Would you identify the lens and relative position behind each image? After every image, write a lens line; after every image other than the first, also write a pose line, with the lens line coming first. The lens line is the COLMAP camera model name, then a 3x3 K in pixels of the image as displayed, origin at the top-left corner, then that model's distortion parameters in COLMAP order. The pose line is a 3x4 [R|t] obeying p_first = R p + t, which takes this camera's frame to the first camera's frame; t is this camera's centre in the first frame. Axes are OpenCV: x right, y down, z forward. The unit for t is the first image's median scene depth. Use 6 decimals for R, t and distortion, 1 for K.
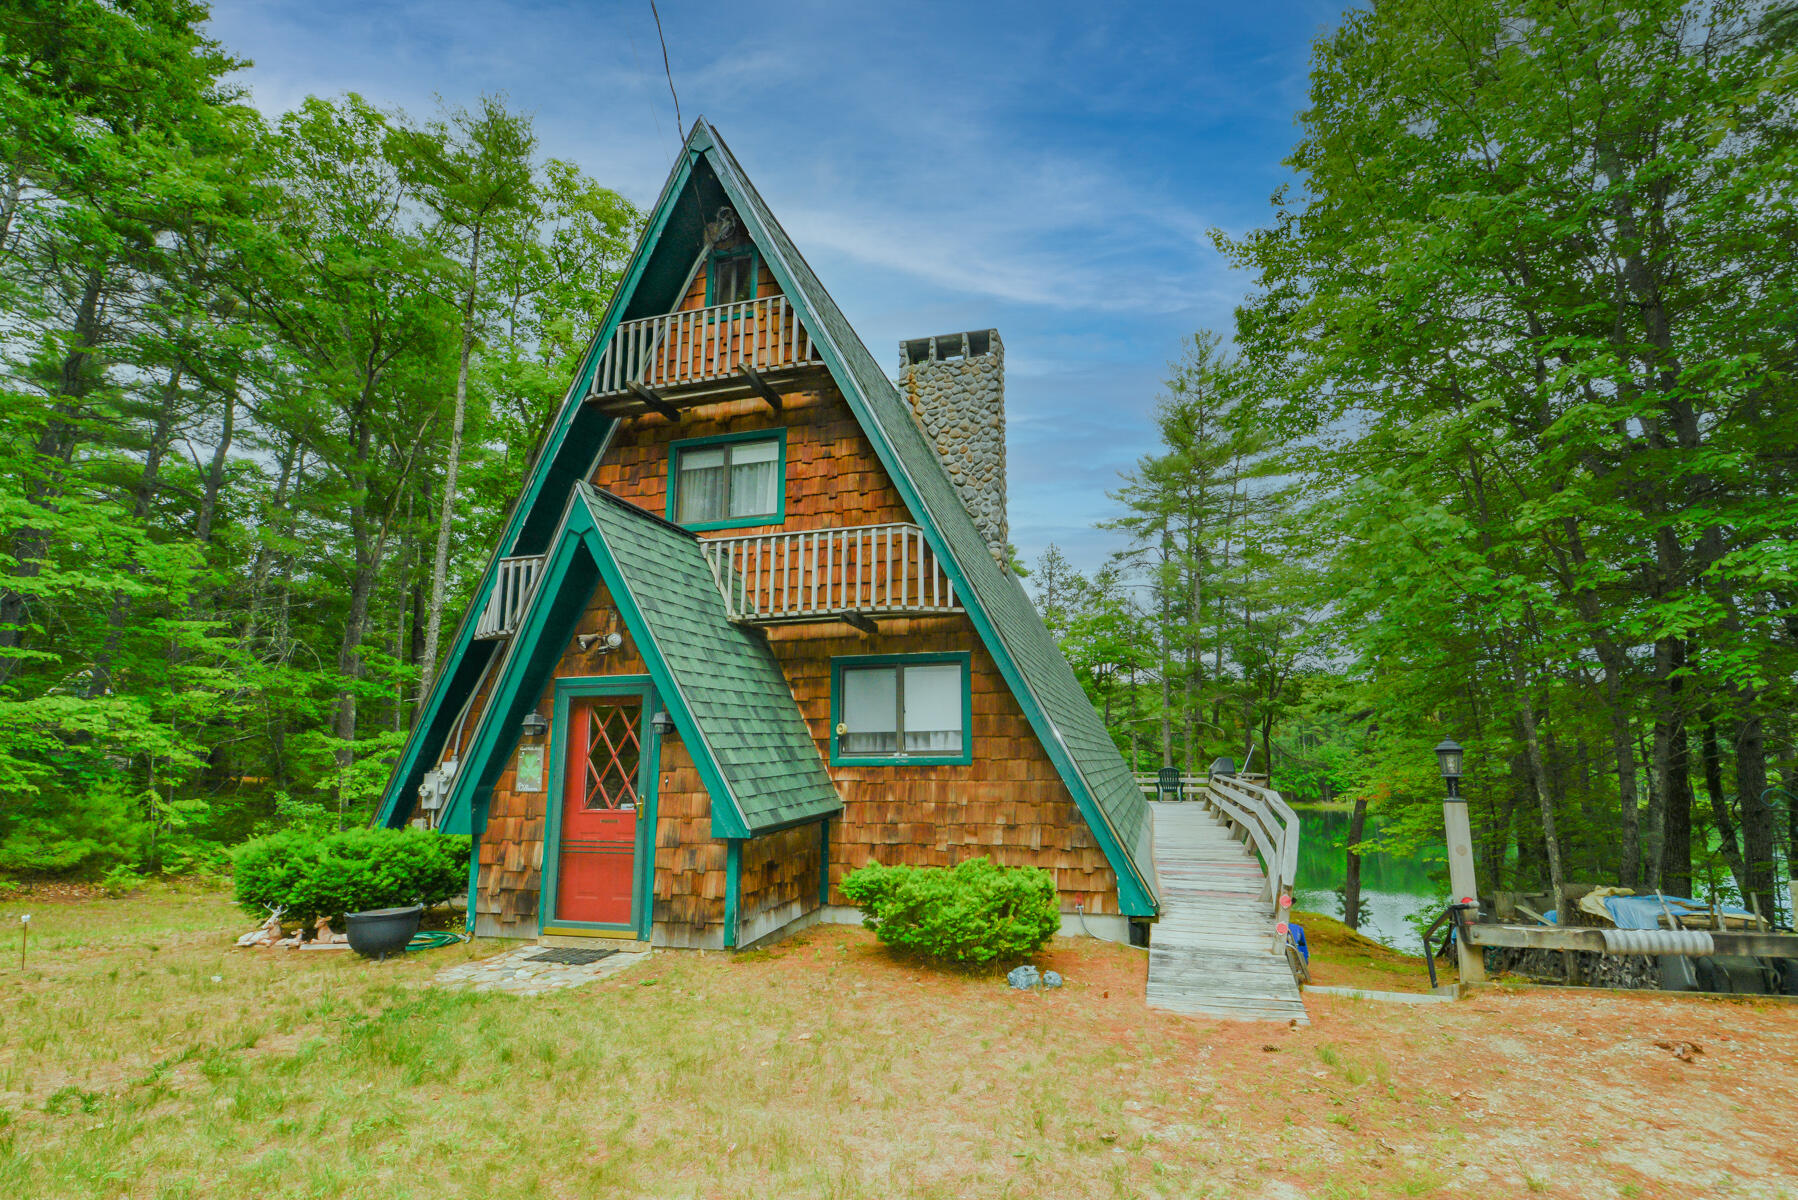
lens RADIAL K [[800.2, 0, 901.2], [0, 800.2, 602.4], [0, 0, 1]] dist [-0.015046, -0.000245]
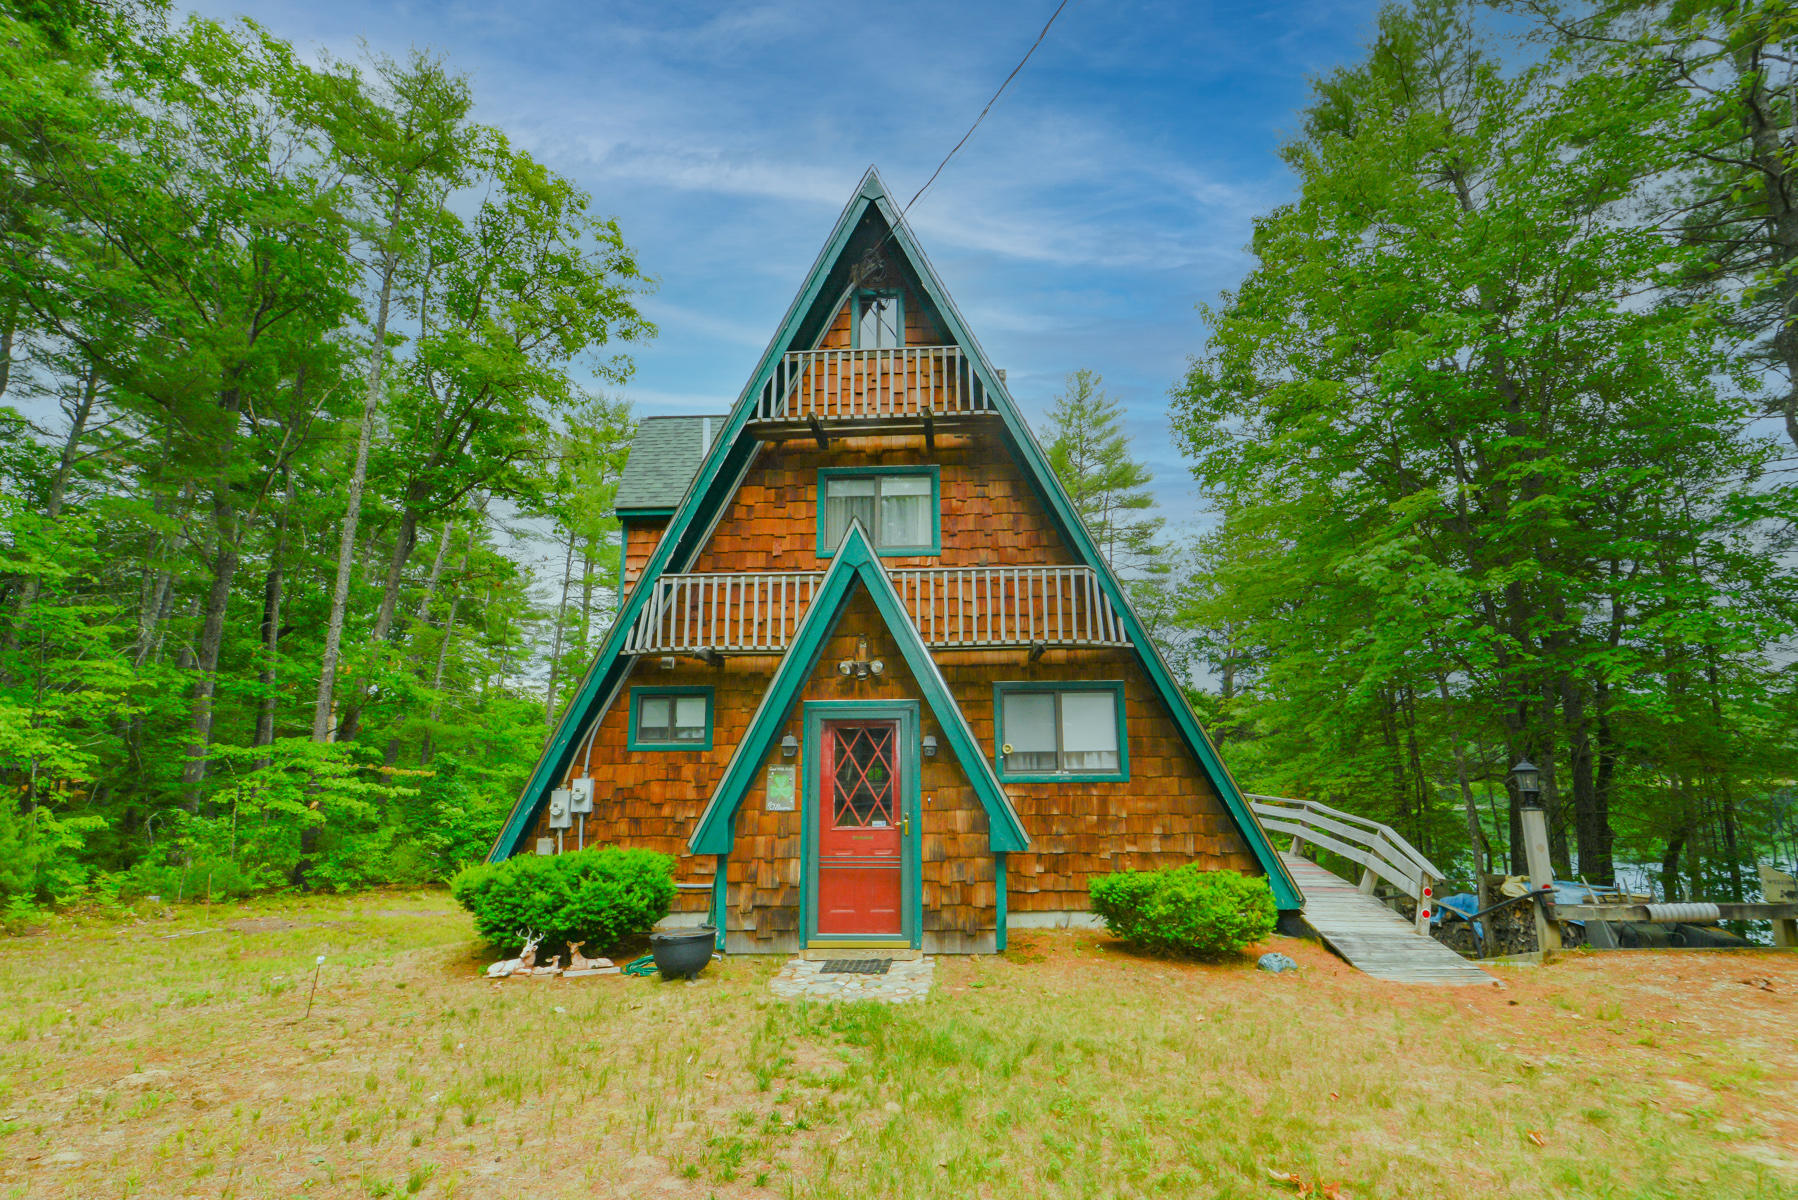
lens RADIAL K [[800.2, 0, 896.8], [0, 800.2, 597.8], [0, 0, 1]] dist [-0.015046, -0.000245]
pose [[0.977922, 0.043978, 0.204288, -0.458676], [-0.041410, 0.999000, -0.016831, -0.023722], [-0.204824, 0.007999, 0.978766, -0.041666]]
